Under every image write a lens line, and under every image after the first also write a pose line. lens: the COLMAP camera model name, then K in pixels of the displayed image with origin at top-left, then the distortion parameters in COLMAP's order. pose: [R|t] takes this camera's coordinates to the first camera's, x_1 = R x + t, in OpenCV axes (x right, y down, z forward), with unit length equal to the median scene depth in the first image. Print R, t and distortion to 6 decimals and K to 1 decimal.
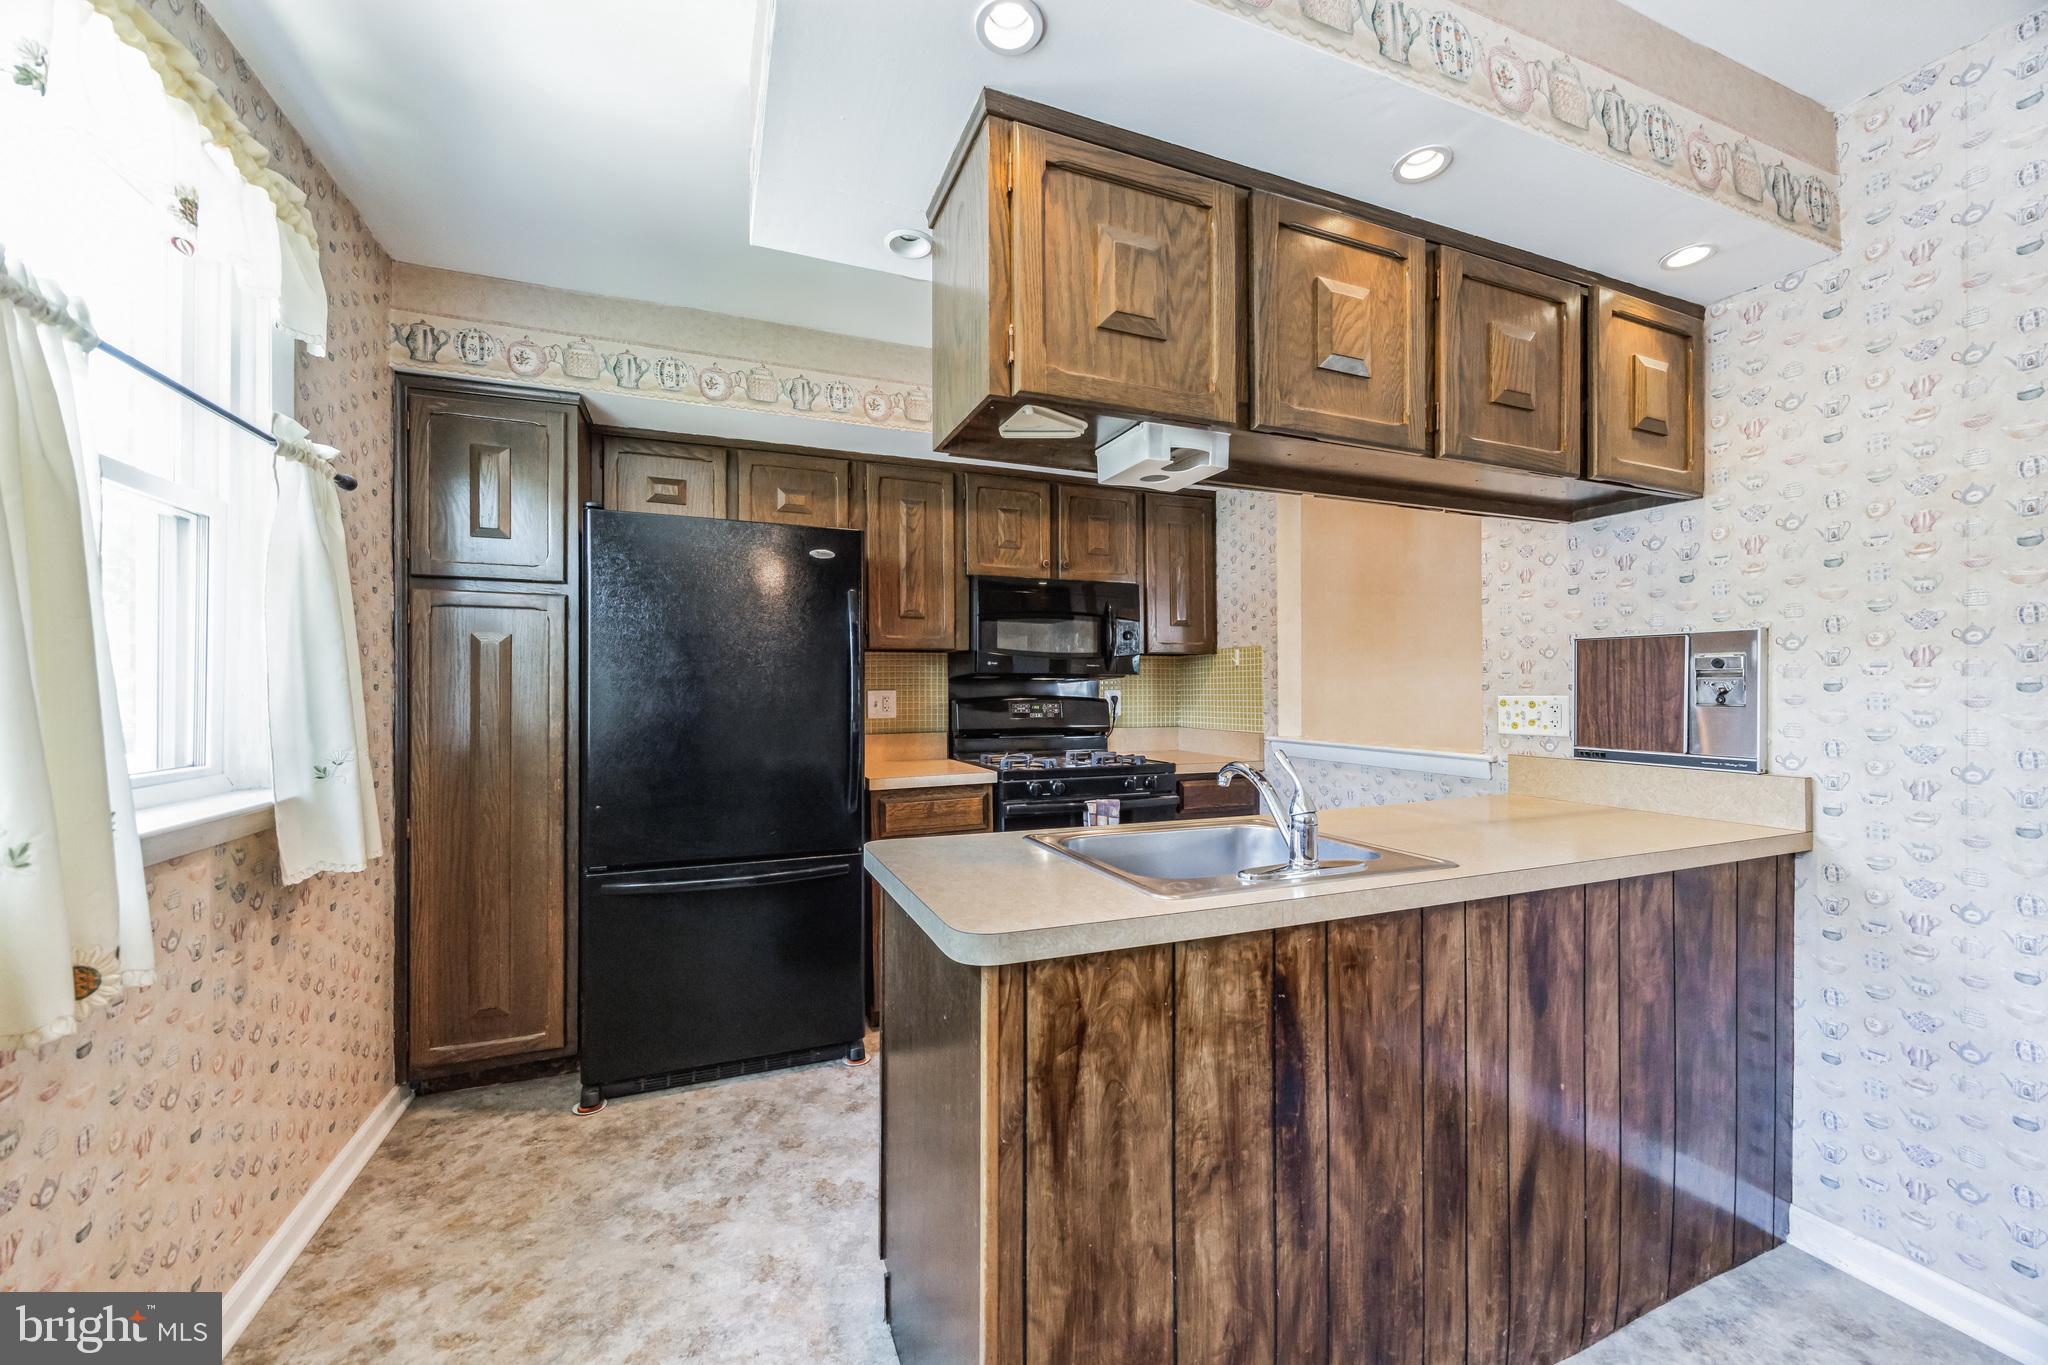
lens RADIAL K [[782.8, 0, 1014.9], [0, 782.8, 694.1], [0, 0, 1]] dist [-0.000815, -0.000911]
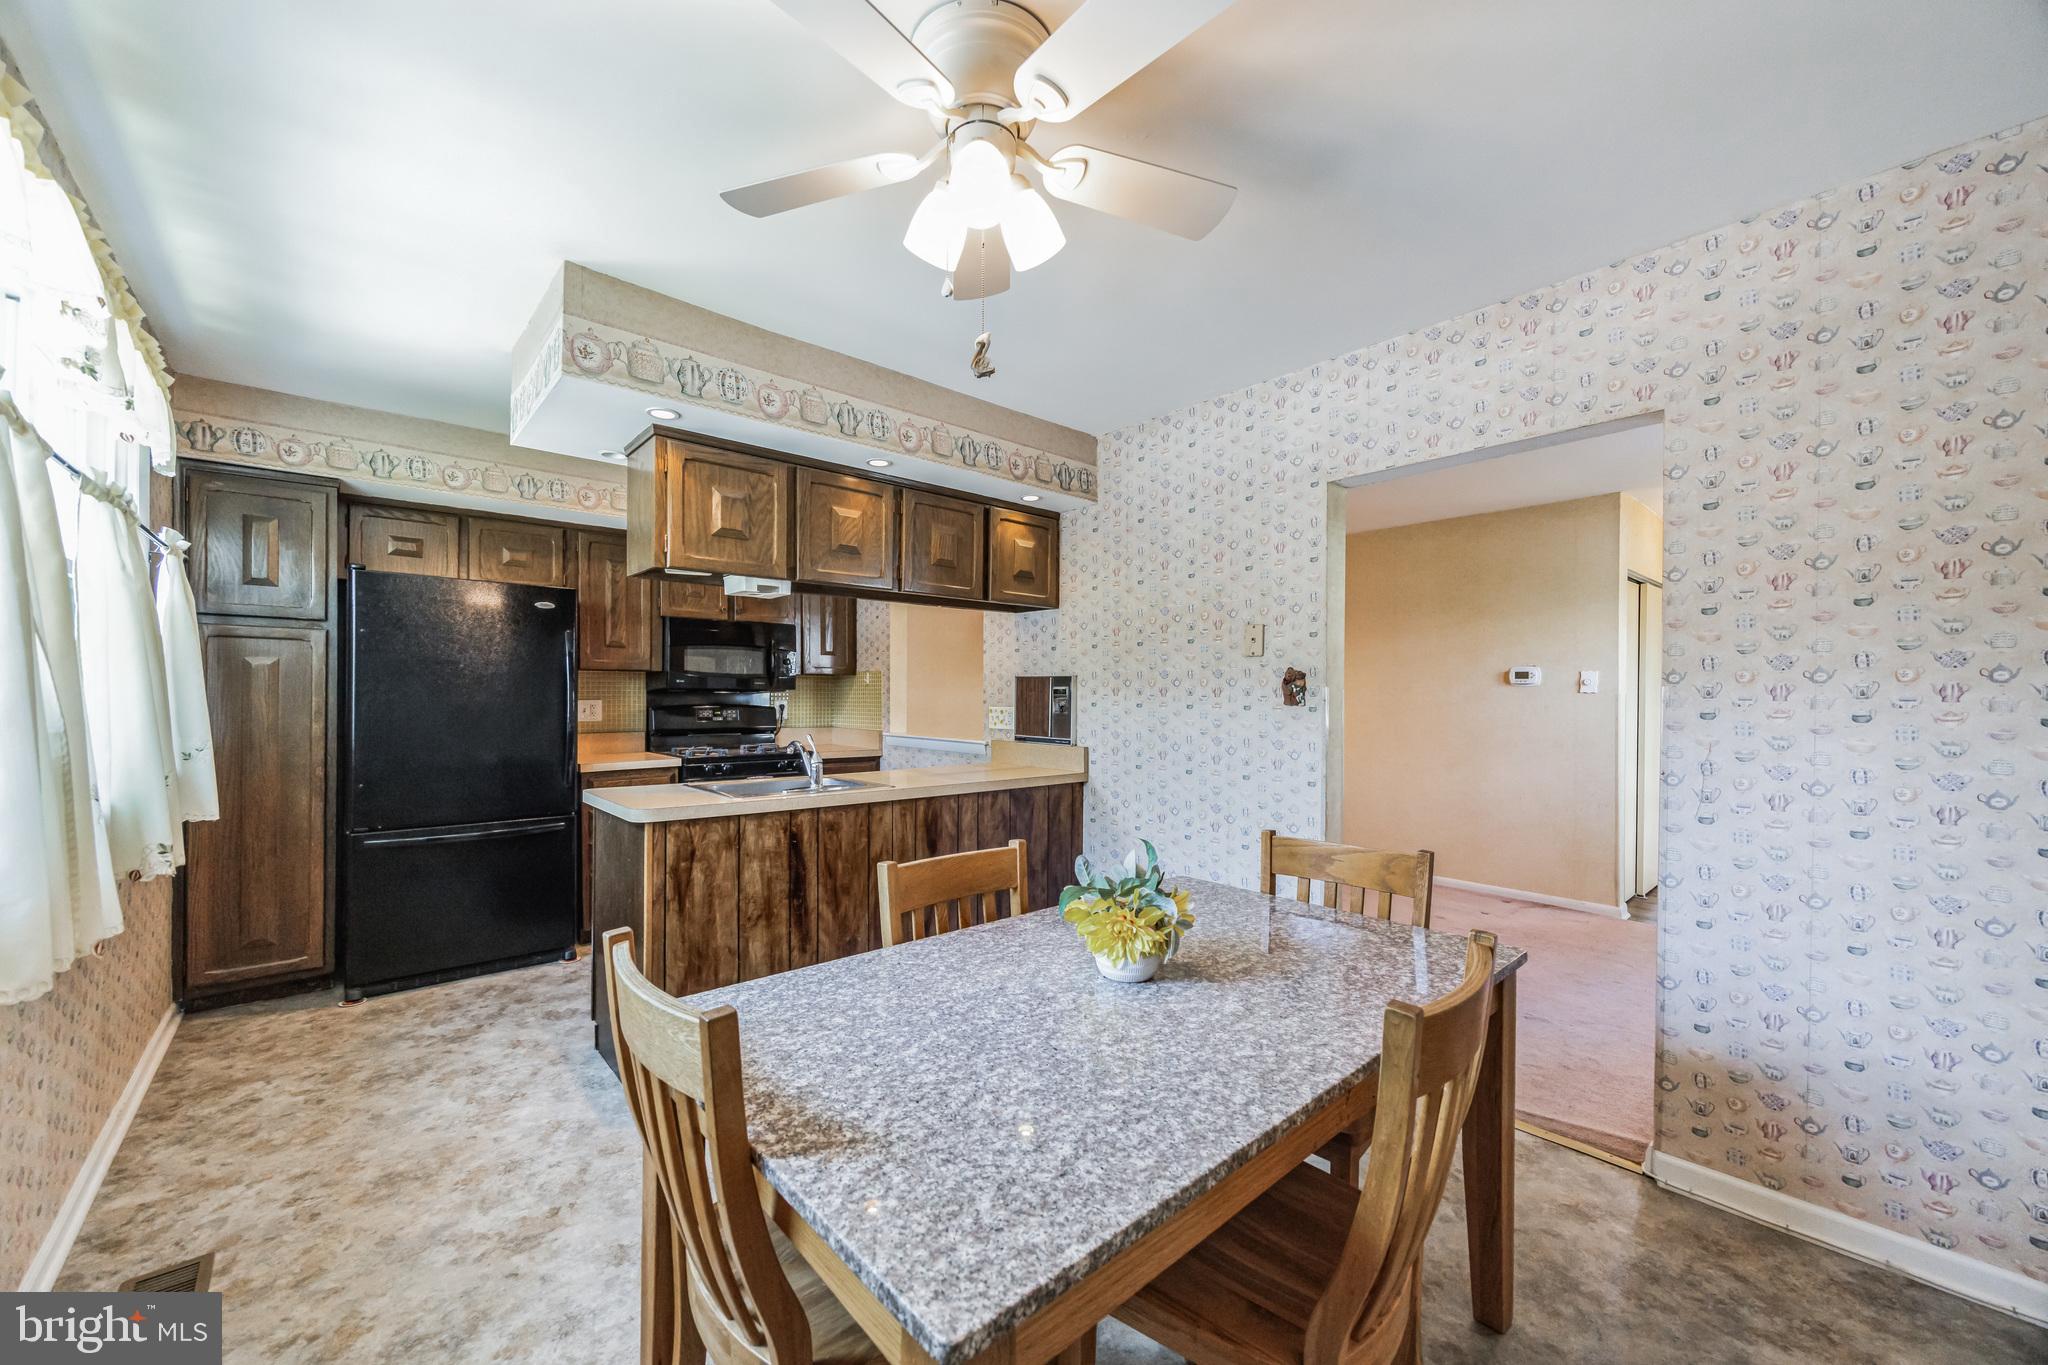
lens RADIAL K [[782.8, 0, 1023.9], [0, 782.8, 700.3], [0, 0, 1]] dist [-0.000815, -0.000911]
pose [[0.940516, 0.005972, 0.339697, 0.102718], [-0.006821, 0.999976, 0.001306, -0.016357], [-0.339681, -0.003546, 0.940534, -0.720108]]
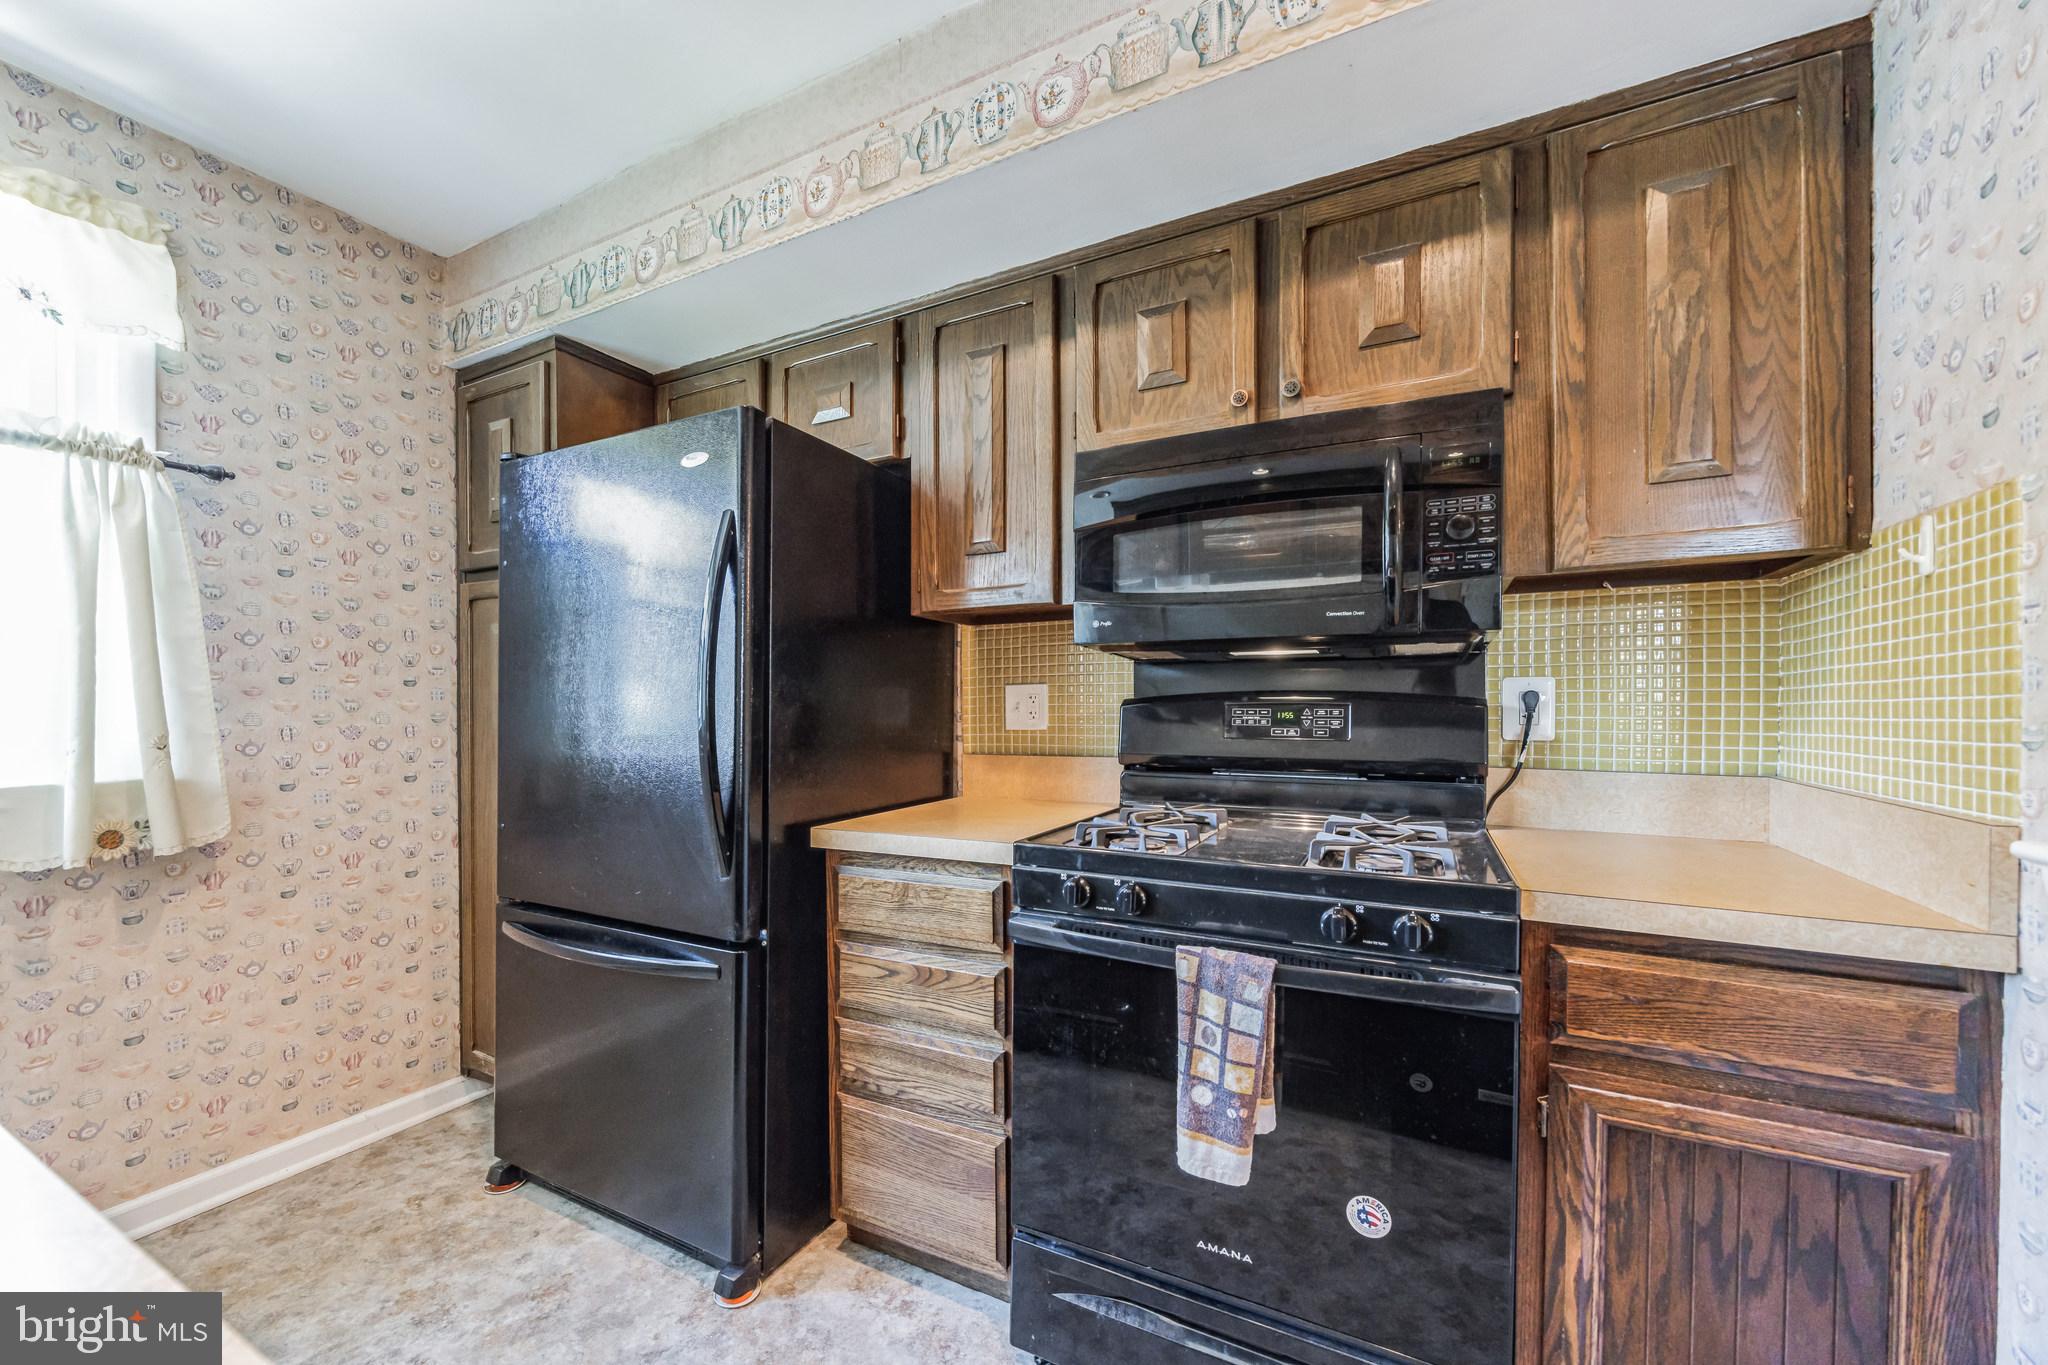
lens RADIAL K [[782.8, 0, 1019.8], [0, 782.8, 721.1], [0, 0, 1]] dist [-0.000815, -0.000911]
pose [[0.650182, 0.014286, -0.759644, 0.454748], [-0.000427, 0.999830, 0.018439, 0.018544], [0.759778, -0.011664, 0.650078, 0.903641]]
